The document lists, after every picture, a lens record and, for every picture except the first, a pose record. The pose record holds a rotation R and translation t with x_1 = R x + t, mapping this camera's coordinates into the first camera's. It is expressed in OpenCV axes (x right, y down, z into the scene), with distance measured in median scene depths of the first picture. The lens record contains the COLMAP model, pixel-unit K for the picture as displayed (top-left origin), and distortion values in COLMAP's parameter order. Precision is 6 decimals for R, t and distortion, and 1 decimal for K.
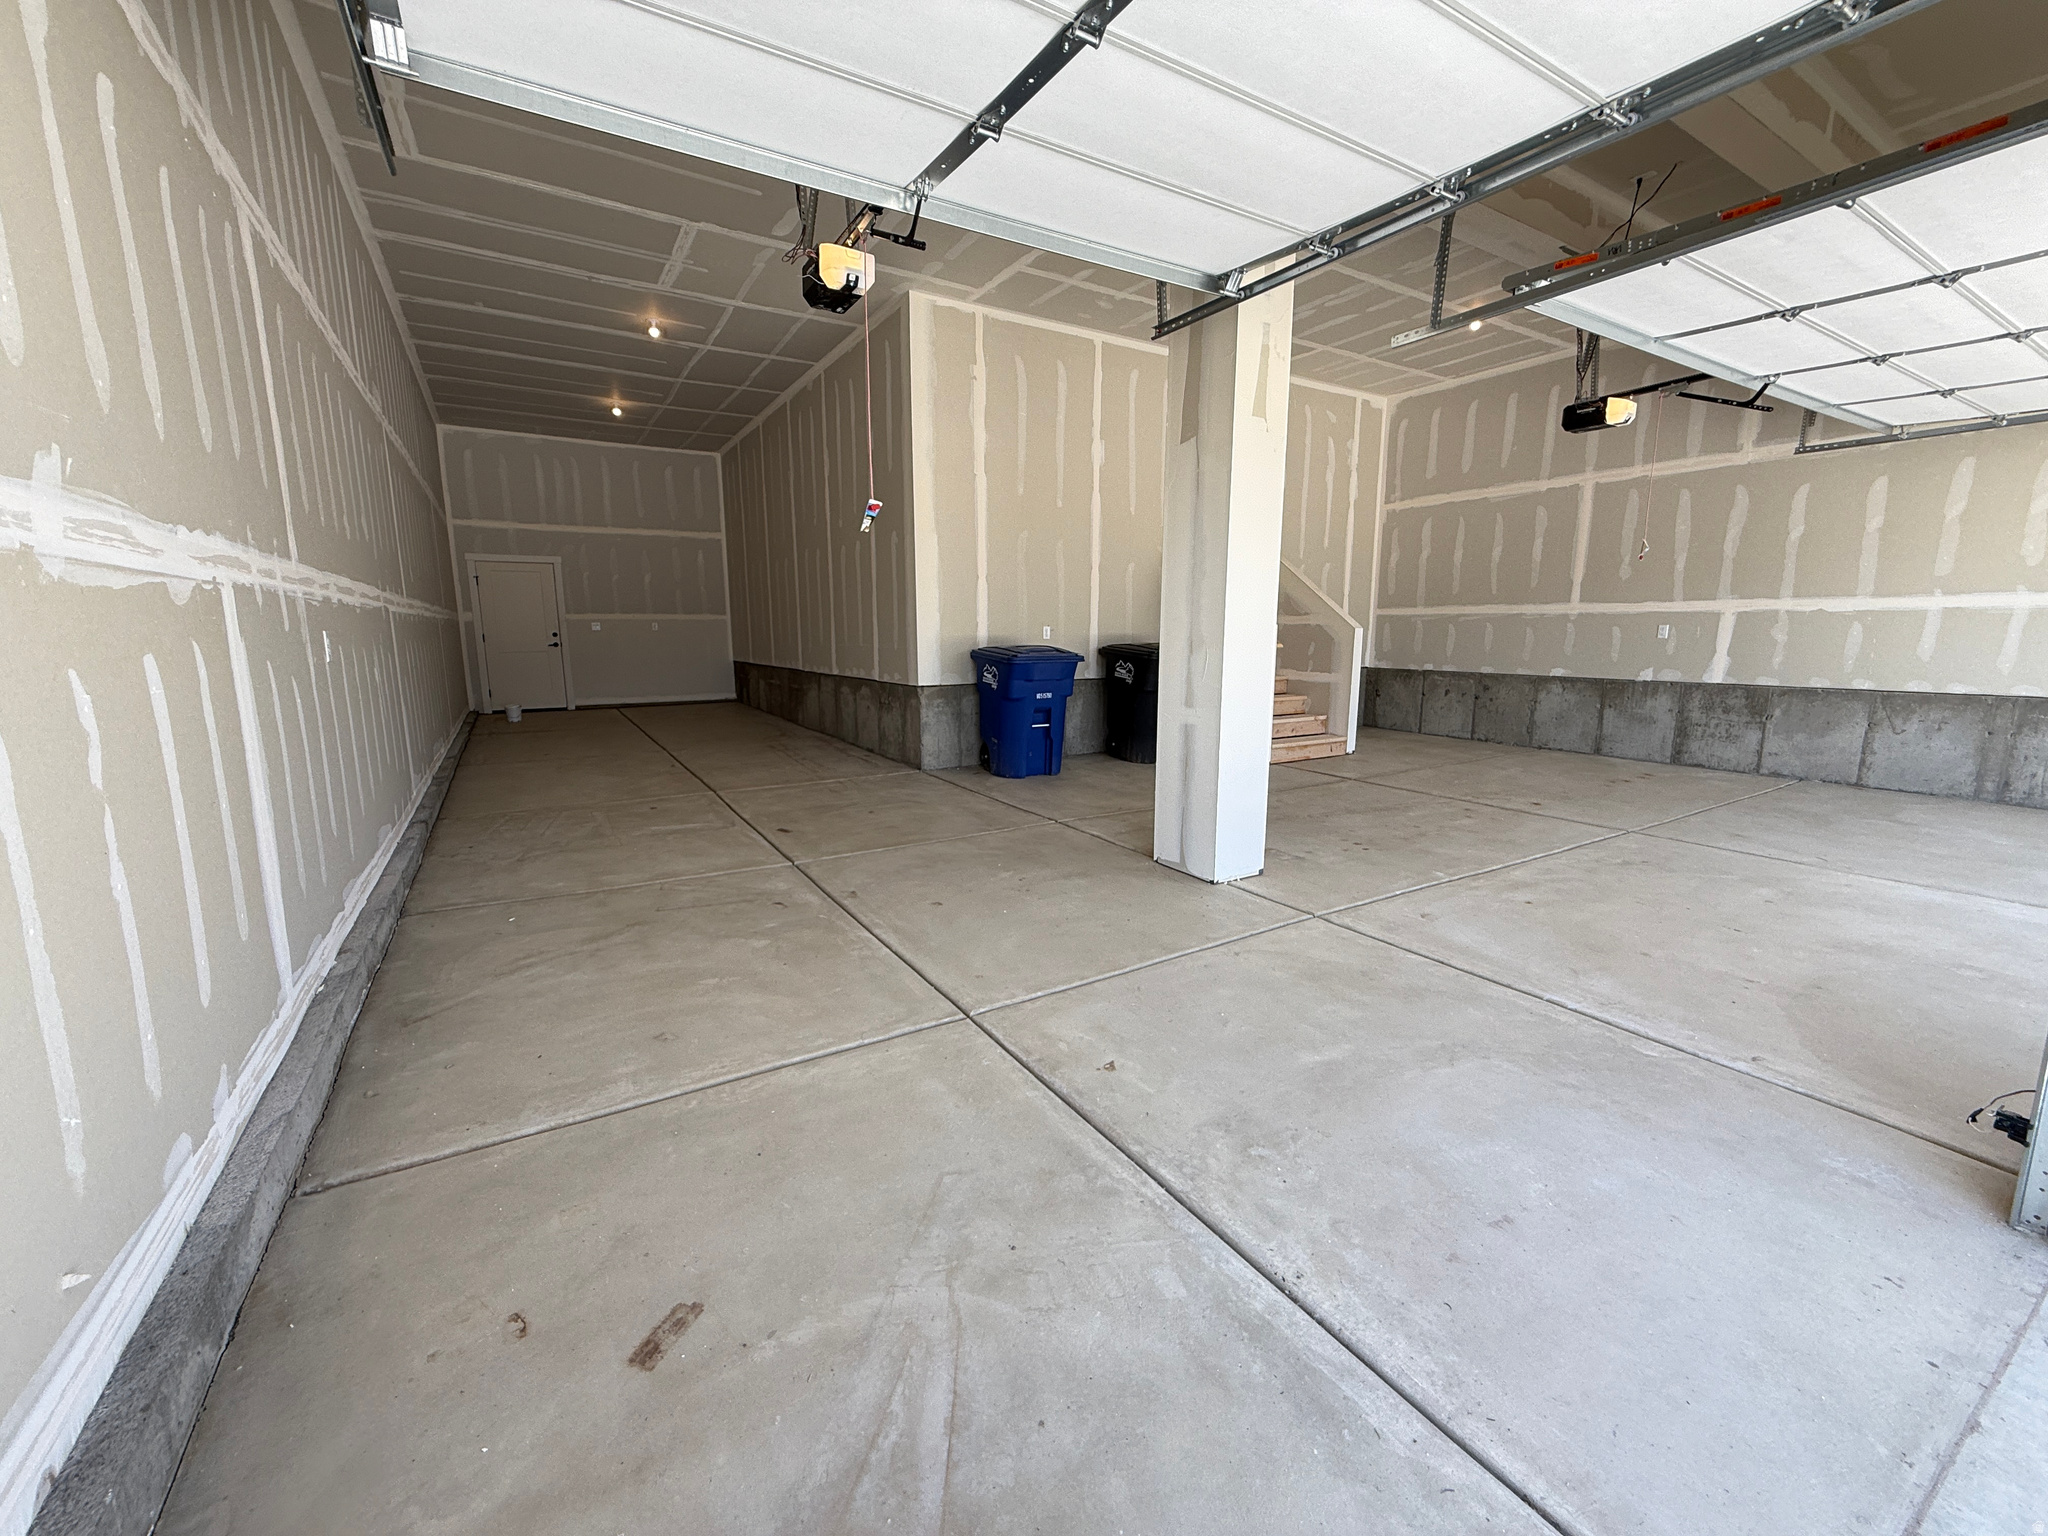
lens RADIAL K [[819.9, 0, 1023.5], [0, 819.9, 767.9], [0, 0, 1]] dist [0.002655, 0.000670]
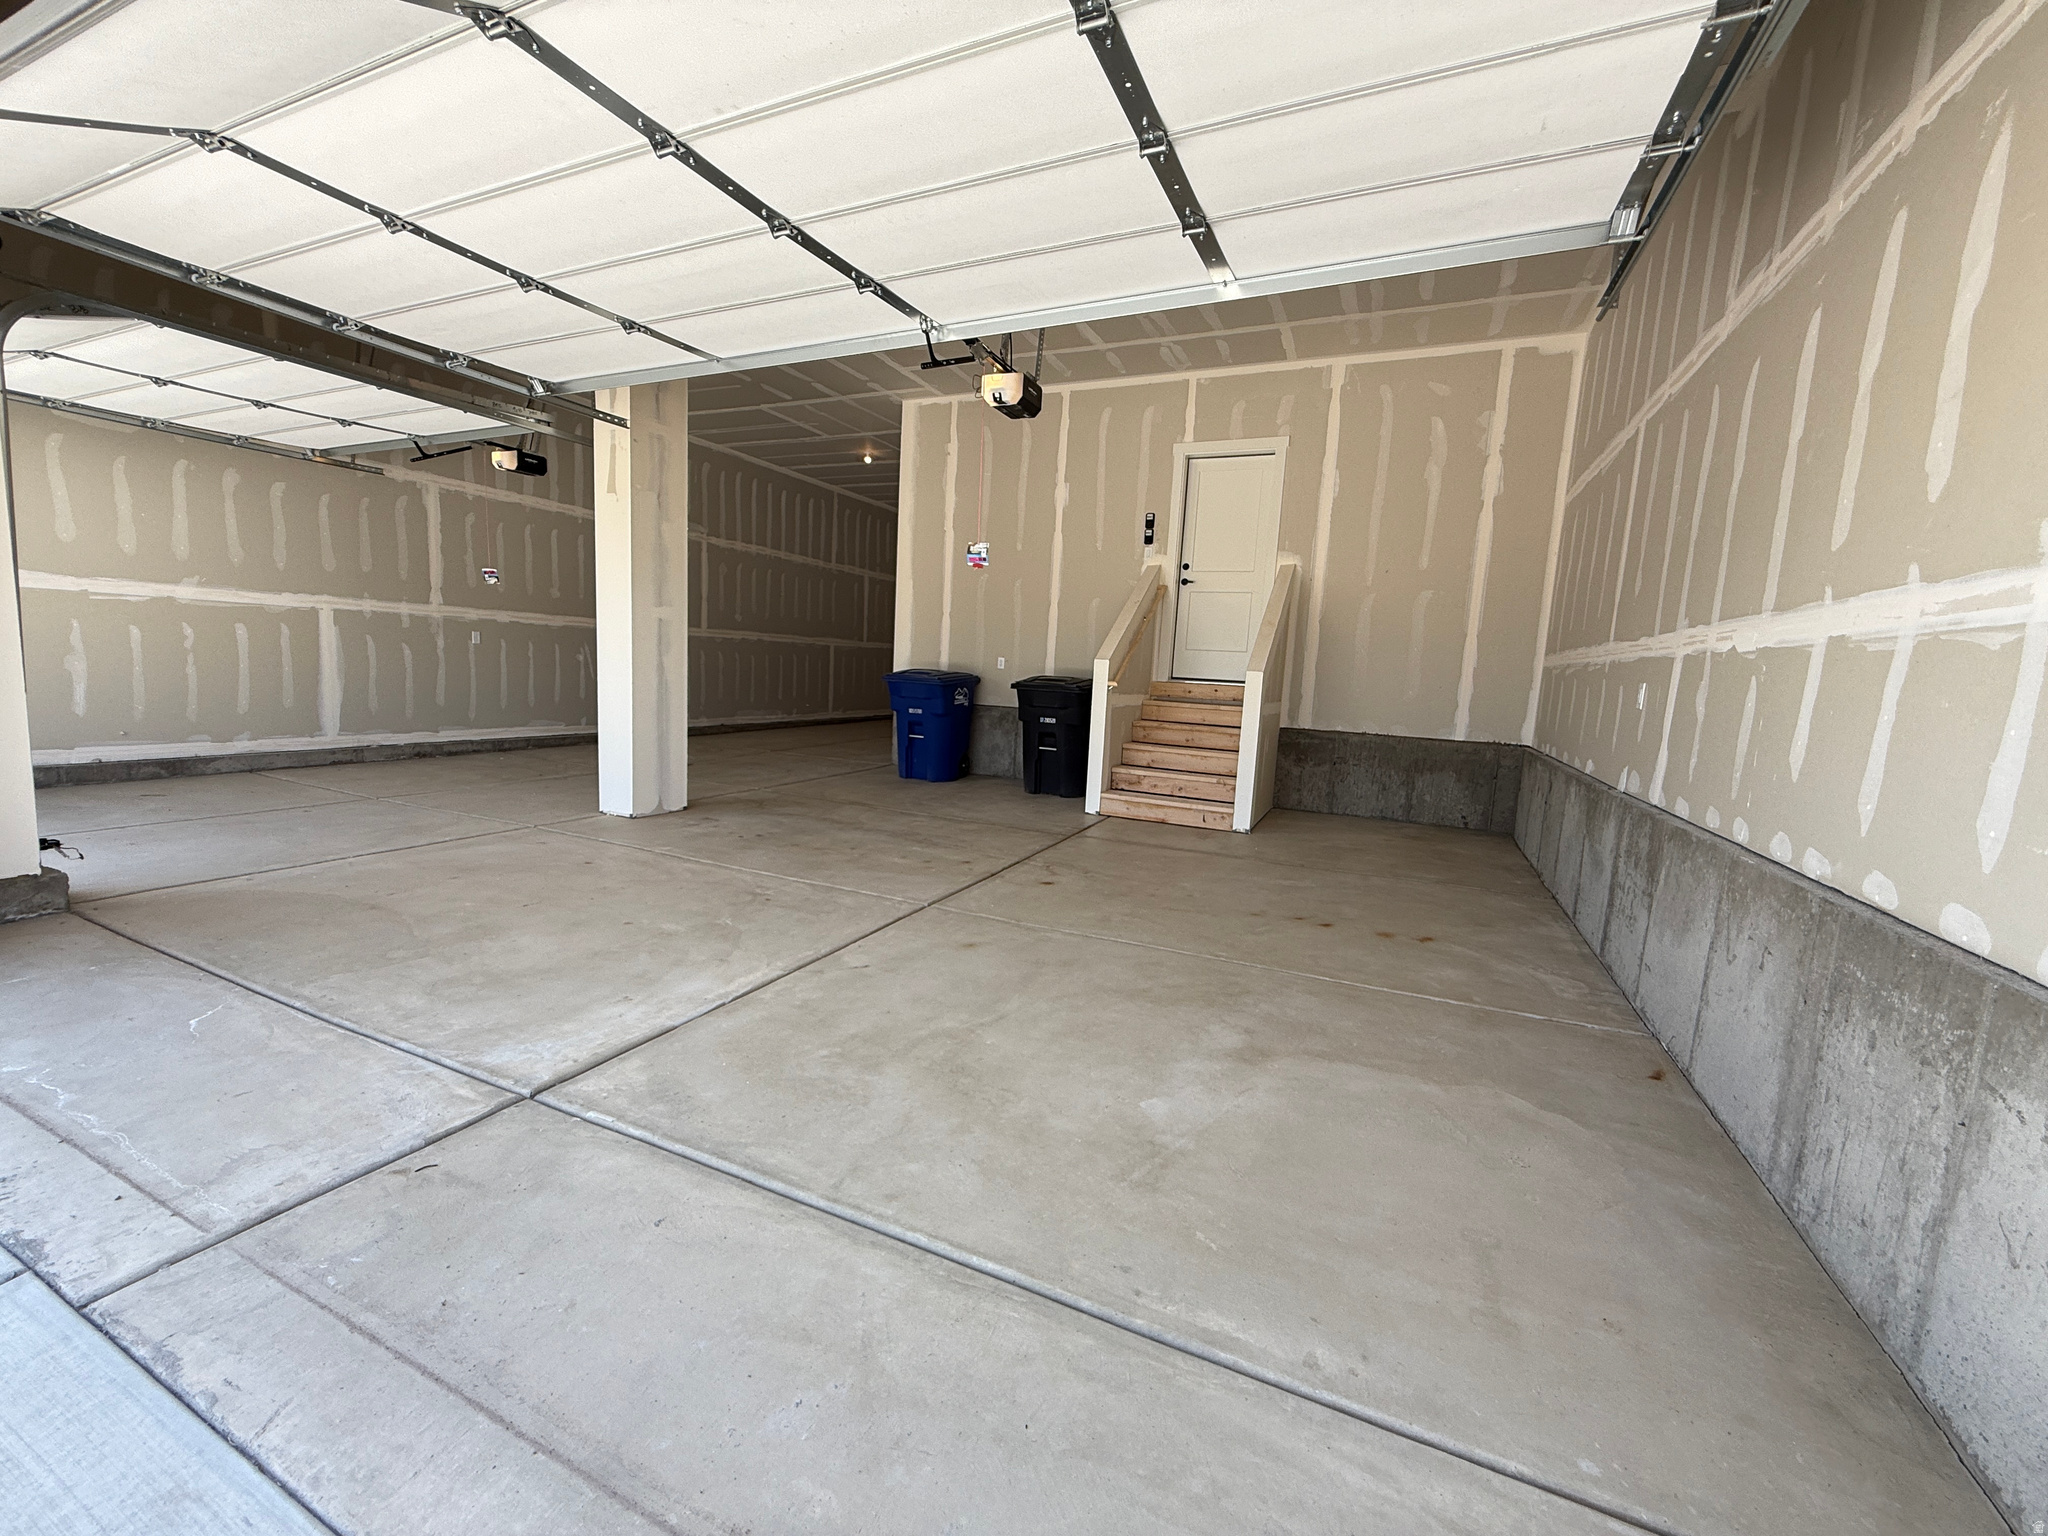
lens RADIAL K [[819.9, 0, 1024.4], [0, 819.9, 768.2], [0, 0, 1]] dist [0.002655, 0.000670]
pose [[0.554787, 0.136959, -0.820642, 1.026774], [-0.192117, 0.980790, 0.033808, -0.071484], [0.809507, 0.138903, 0.570442, 0.432558]]
